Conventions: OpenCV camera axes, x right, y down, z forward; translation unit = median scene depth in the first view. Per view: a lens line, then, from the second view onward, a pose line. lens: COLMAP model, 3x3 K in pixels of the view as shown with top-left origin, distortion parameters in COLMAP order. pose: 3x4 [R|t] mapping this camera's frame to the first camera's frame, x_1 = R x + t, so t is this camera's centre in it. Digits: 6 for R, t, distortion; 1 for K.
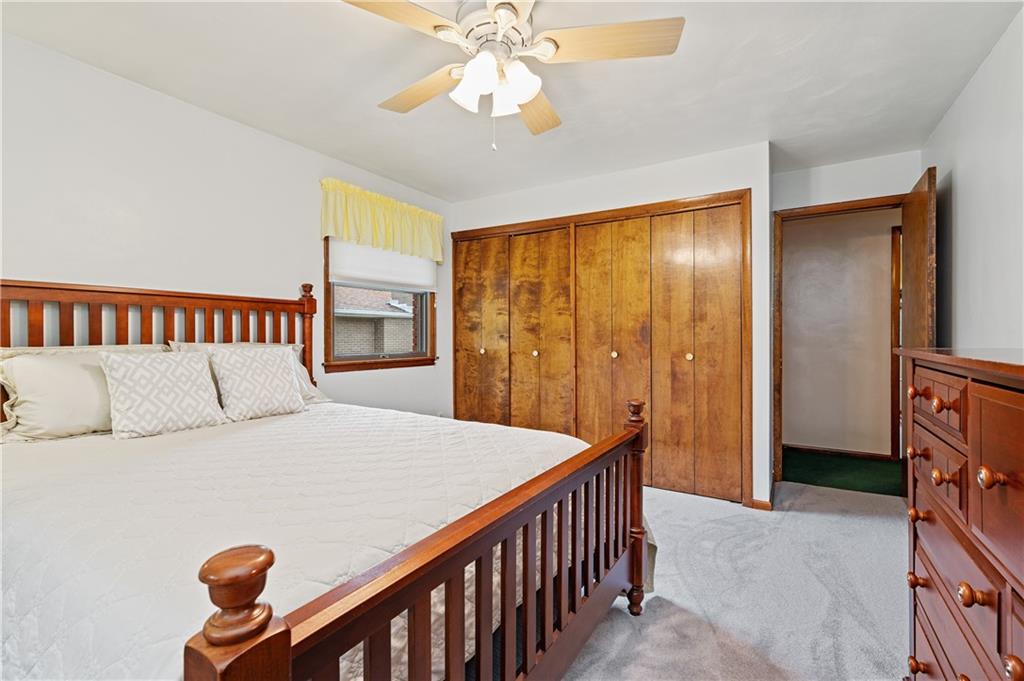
lens RADIAL K [[448.8, 0, 511.6], [0, 448.8, 336.4], [0, 0, 1]] dist [-0.005288, 0.000388]
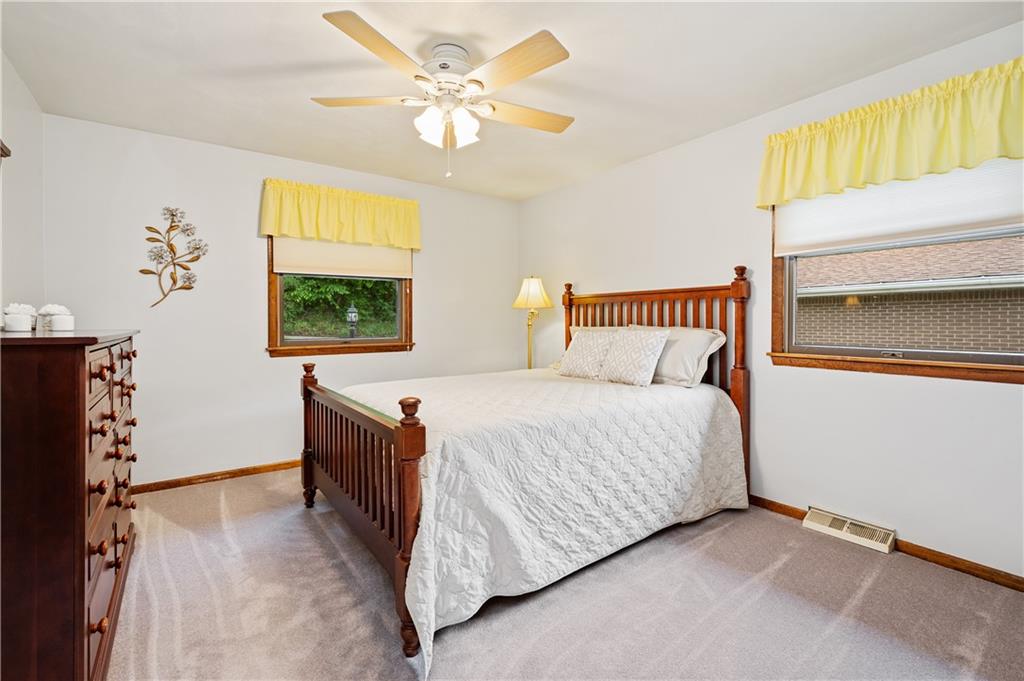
lens RADIAL K [[448.8, 0, 511.9], [0, 448.8, 332.5], [0, 0, 1]] dist [-0.005288, 0.000388]
pose [[-0.368825, 0.025259, -0.929156, 0.618619], [-0.002549, 0.999599, 0.028186, -0.002909], [0.929495, 0.012764, -0.368613, 0.926322]]
